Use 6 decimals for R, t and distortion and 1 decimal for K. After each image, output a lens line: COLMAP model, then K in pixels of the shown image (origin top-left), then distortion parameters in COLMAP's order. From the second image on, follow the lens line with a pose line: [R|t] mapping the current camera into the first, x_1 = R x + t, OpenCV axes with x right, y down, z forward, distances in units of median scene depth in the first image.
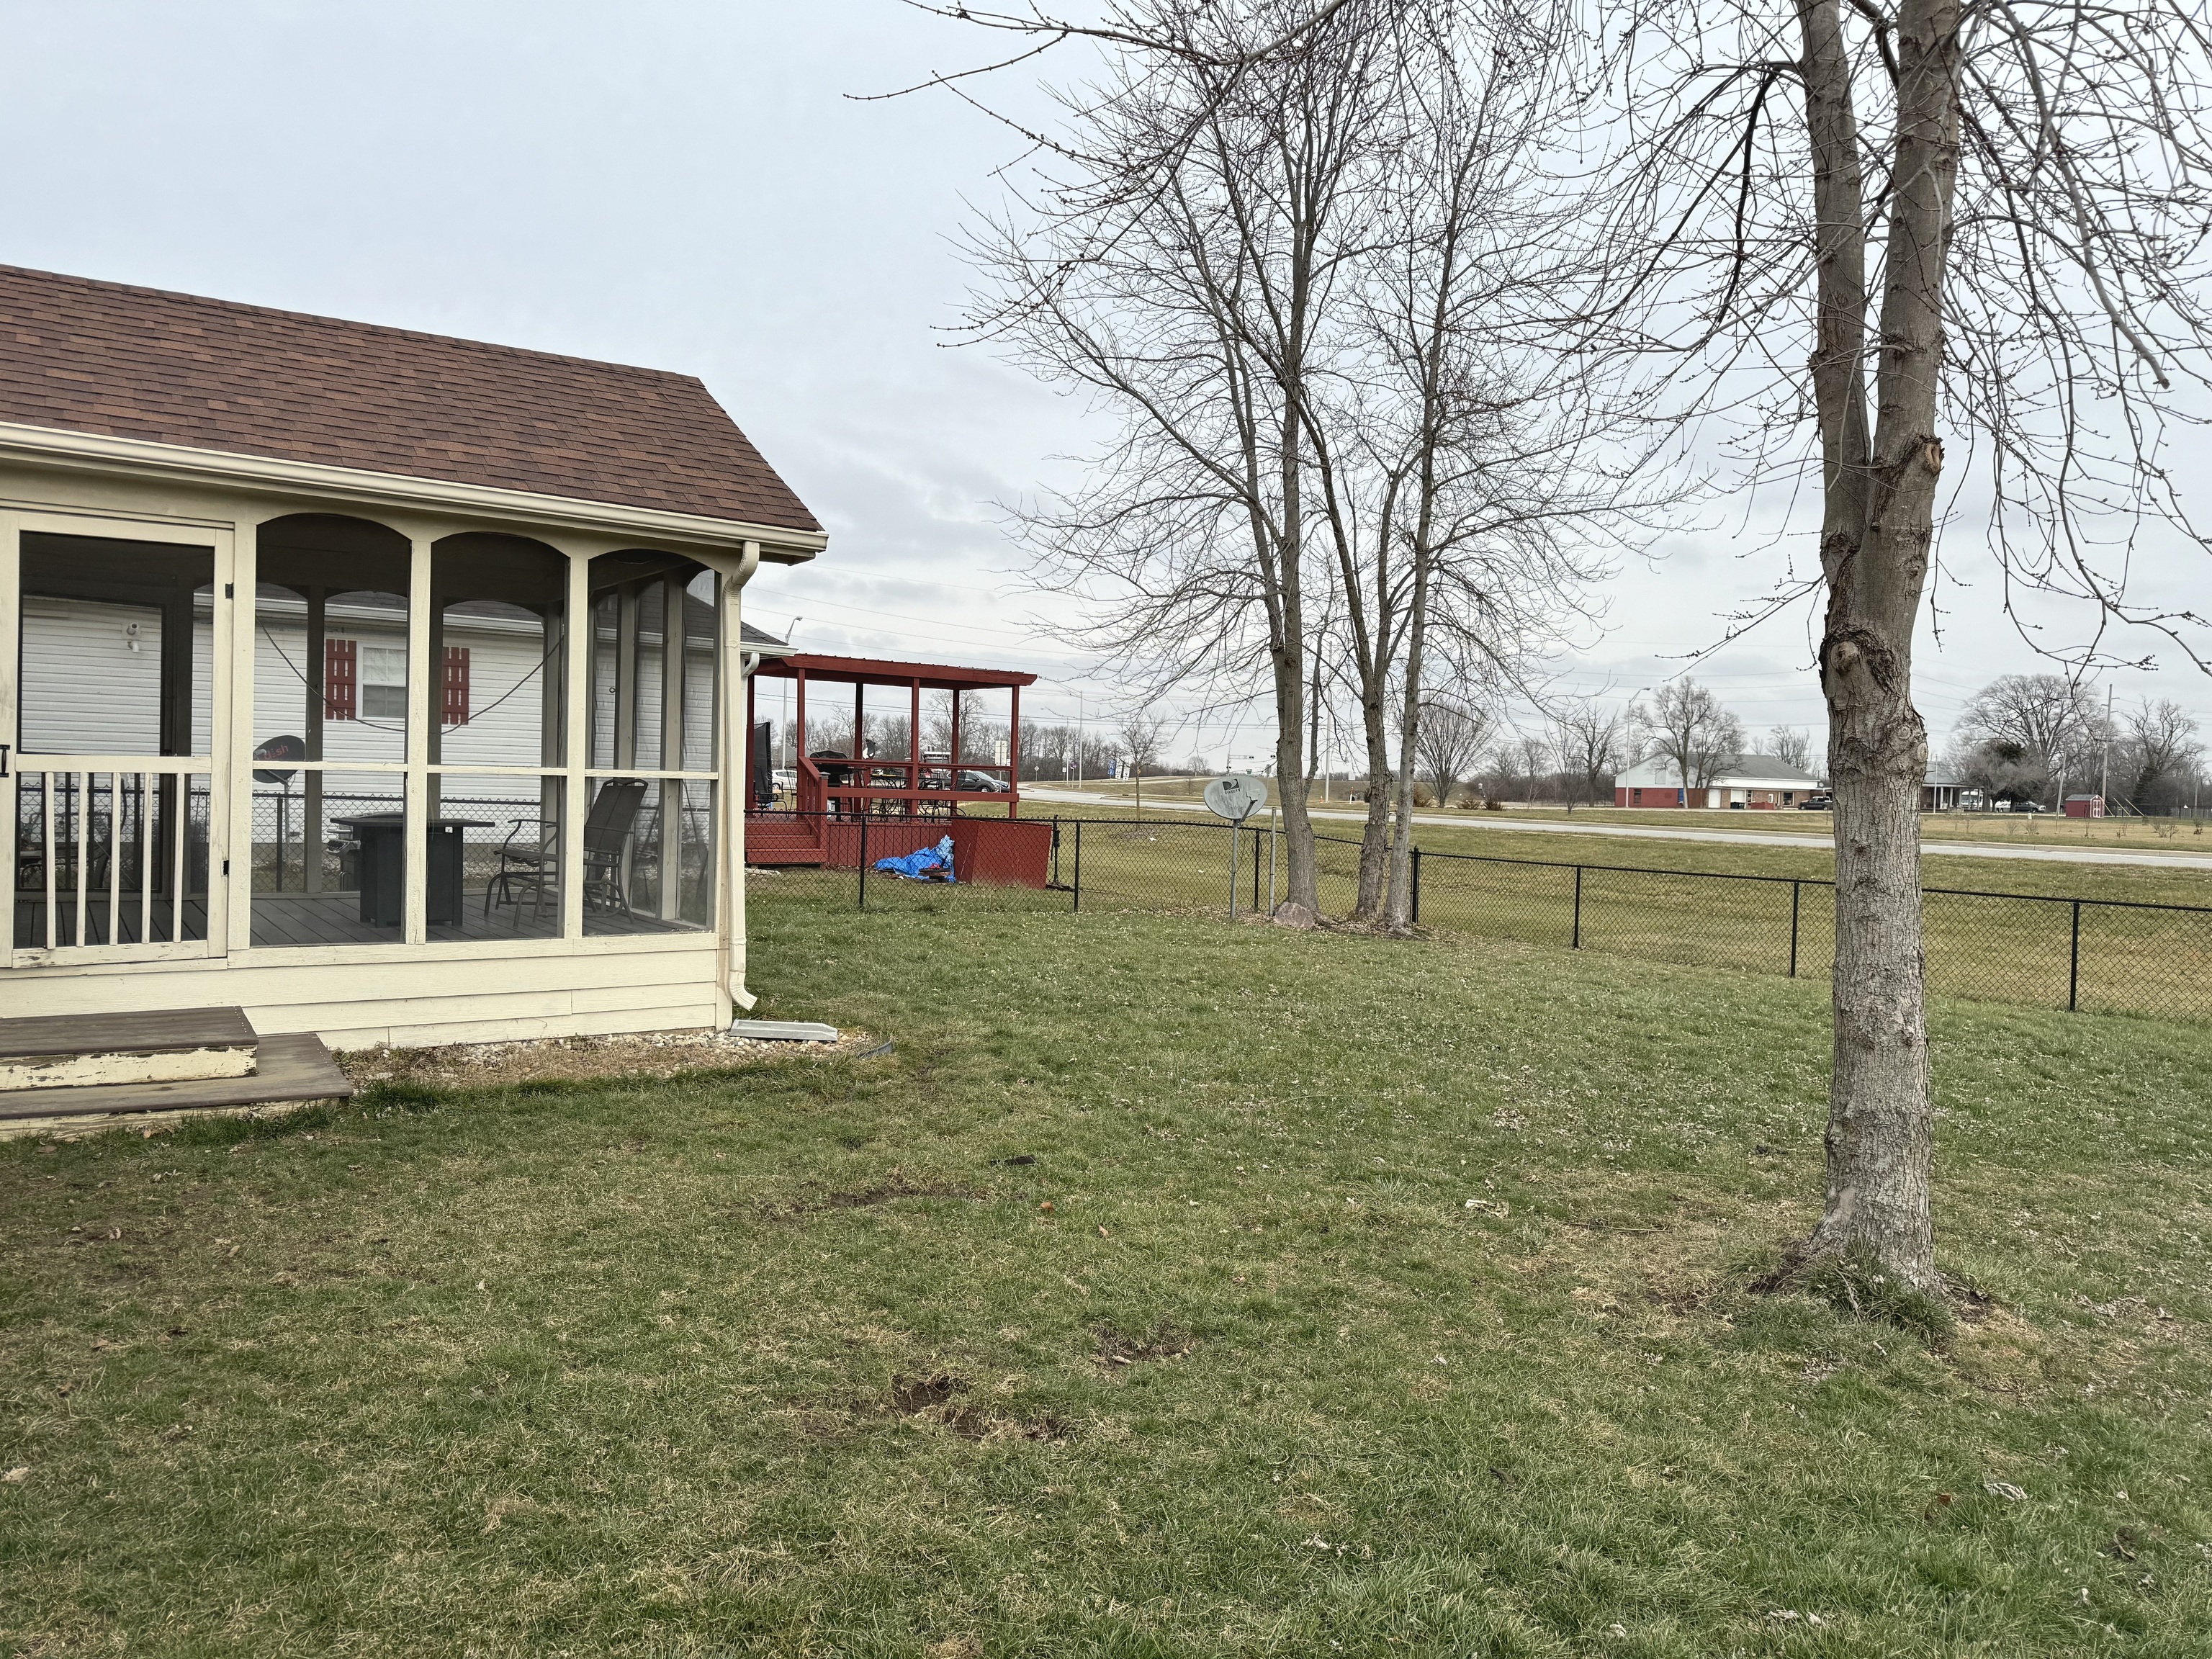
lens RADIAL K [[1538.6, 0, 1106.7], [0, 1538.6, 825.2], [0, 0, 1]] dist [0.067461, -0.068176]
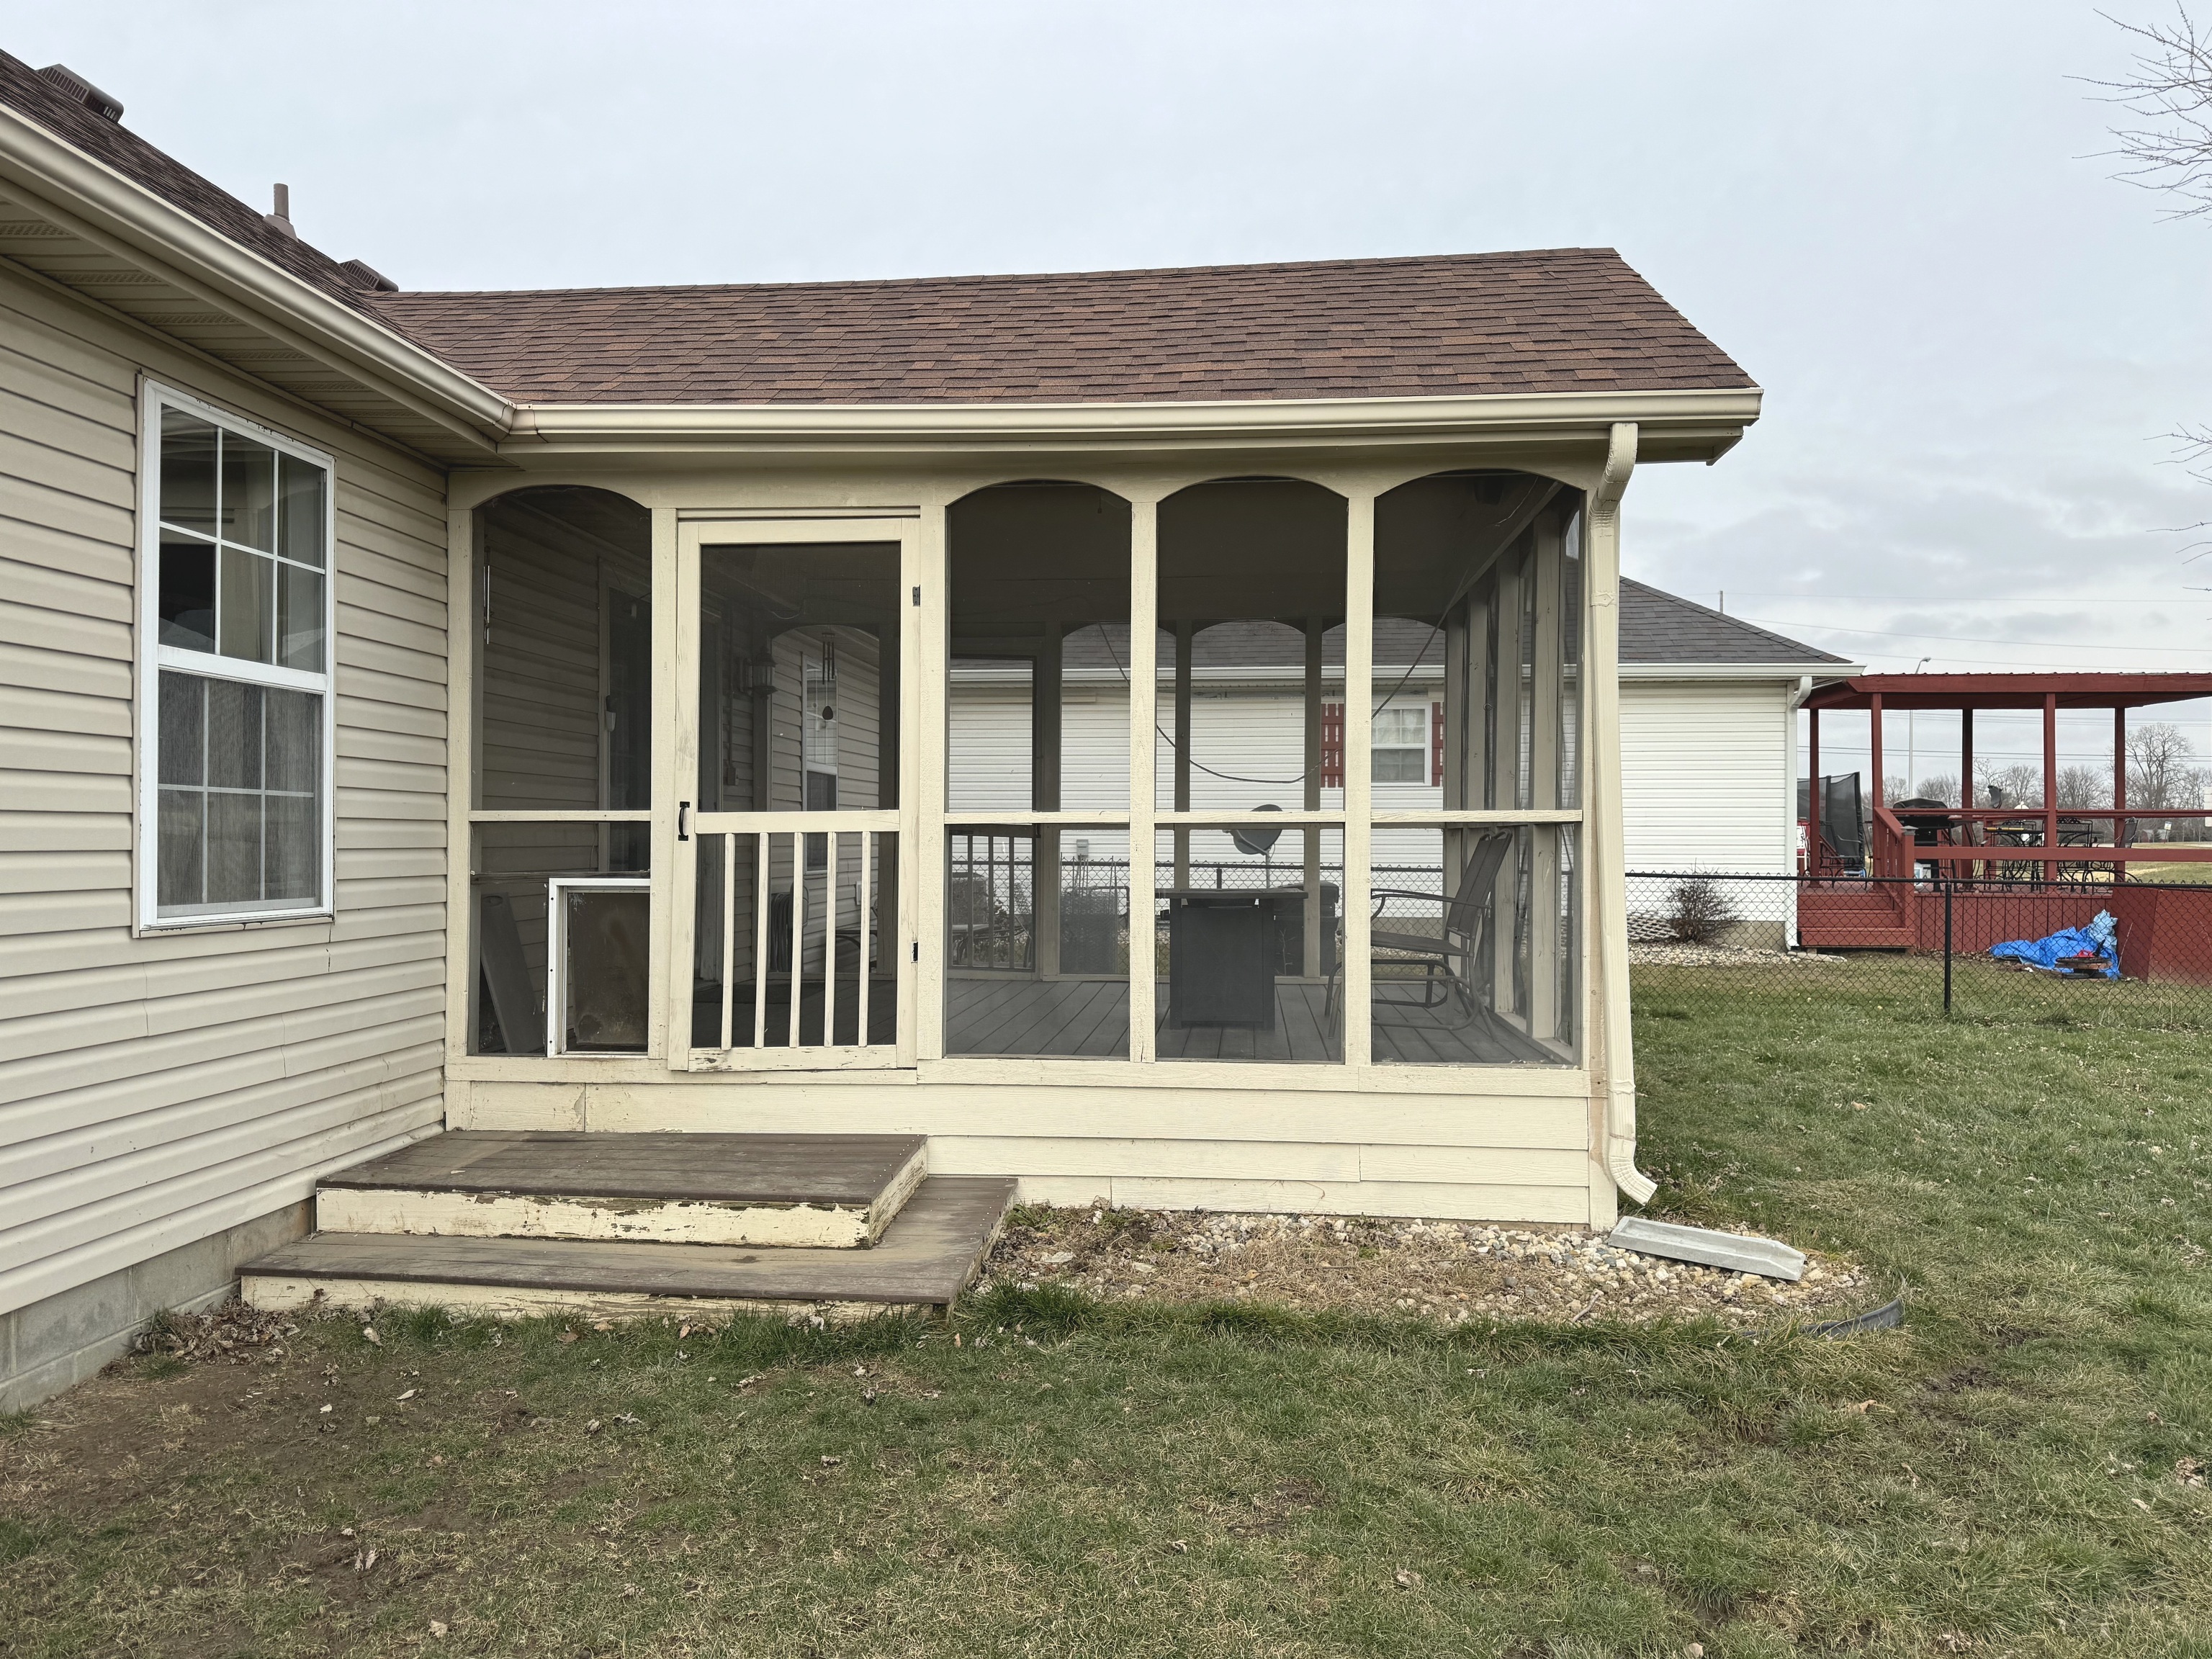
lens RADIAL K [[1538.6, 0, 1116.5], [0, 1538.6, 846.4], [0, 0, 1]] dist [0.067461, -0.068176]
pose [[0.775694, -0.022387, -0.630712, -0.005765], [0.001759, 0.999443, -0.033312, 0.000200], [0.631107, 0.024731, 0.775301, 0.424737]]
